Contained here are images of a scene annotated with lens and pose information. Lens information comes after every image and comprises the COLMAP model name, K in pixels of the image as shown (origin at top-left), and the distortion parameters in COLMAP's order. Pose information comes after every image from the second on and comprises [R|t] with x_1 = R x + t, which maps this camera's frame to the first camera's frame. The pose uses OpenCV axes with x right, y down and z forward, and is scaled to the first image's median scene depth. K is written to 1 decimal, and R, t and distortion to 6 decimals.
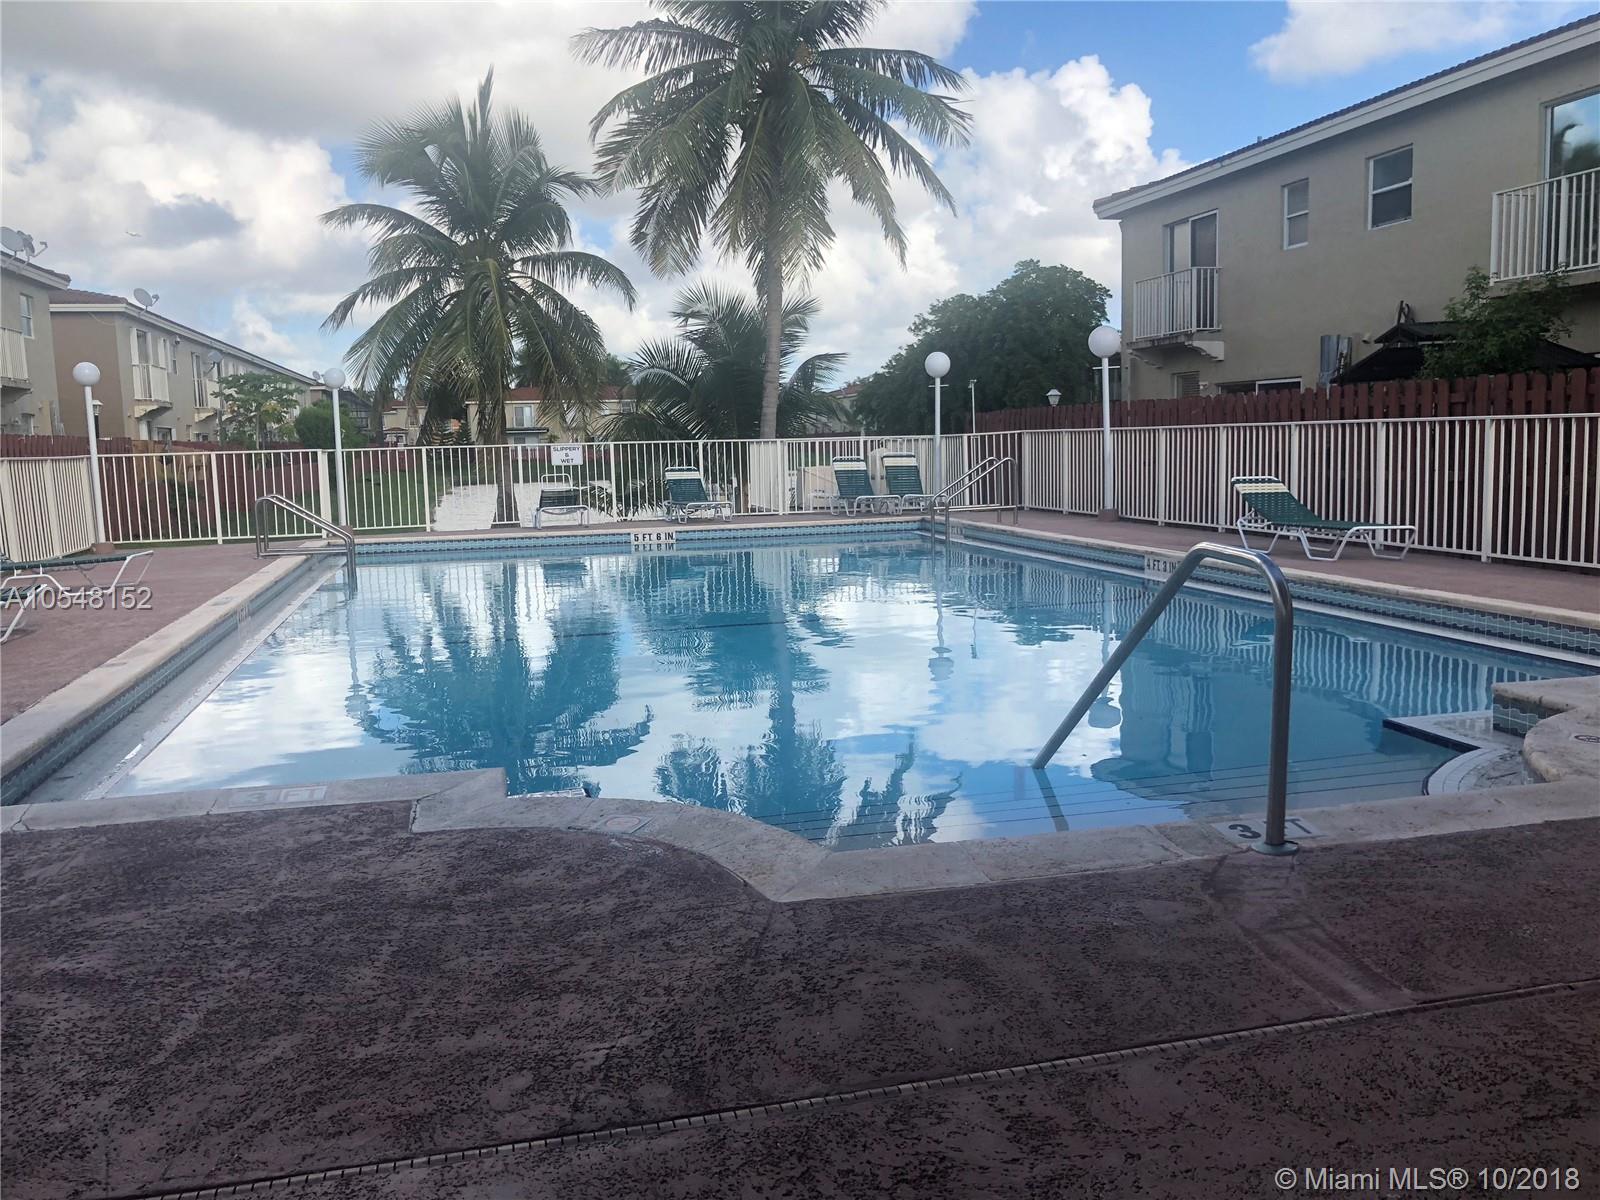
lens RADIAL K [[1322.0, 0, 803.1], [0, 1322.0, 606.3], [0, 0, 1]] dist [0.027810, 0.002229]
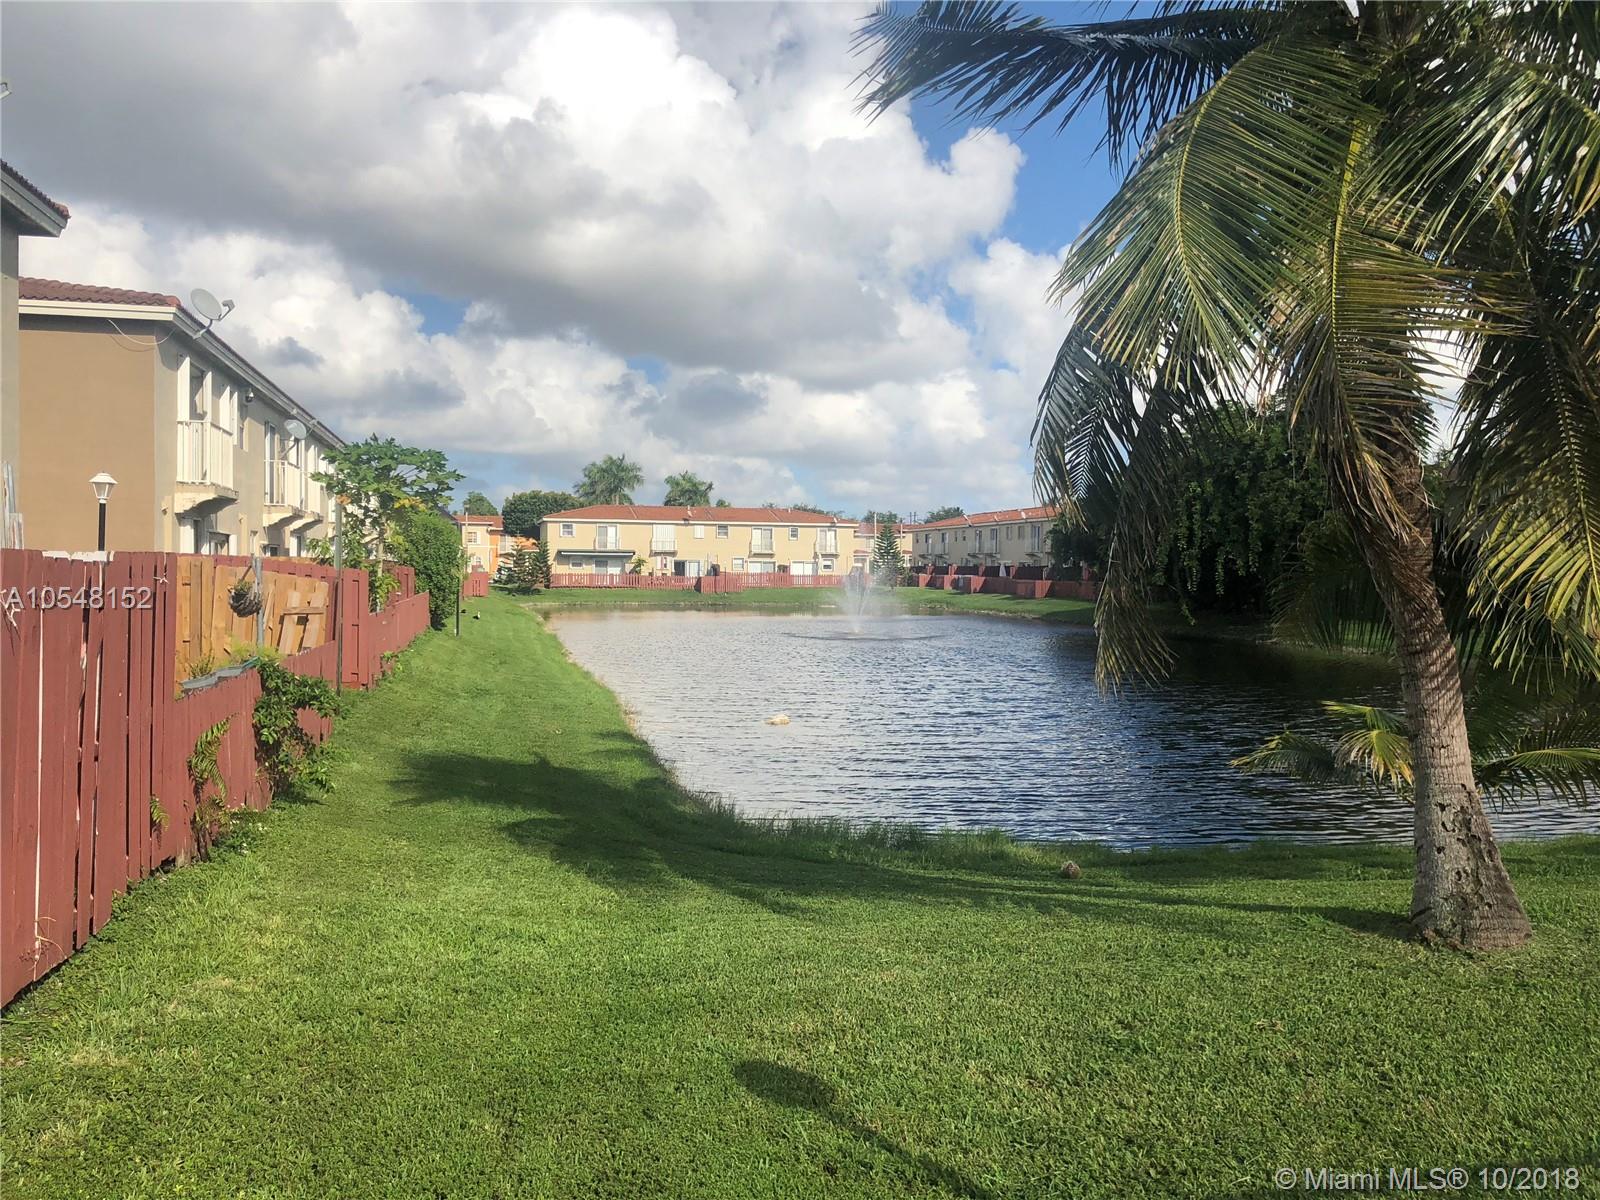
lens RADIAL K [[1322.0, 0, 841.1], [0, 1322.0, 618.0], [0, 0, 1]] dist [0.027810, 0.002229]
pose [[0.999257, 0.033885, 0.018340, -0.383853], [-0.032094, 0.995383, -0.090455, -0.093495], [-0.021321, 0.089799, 0.995732, 0.734992]]
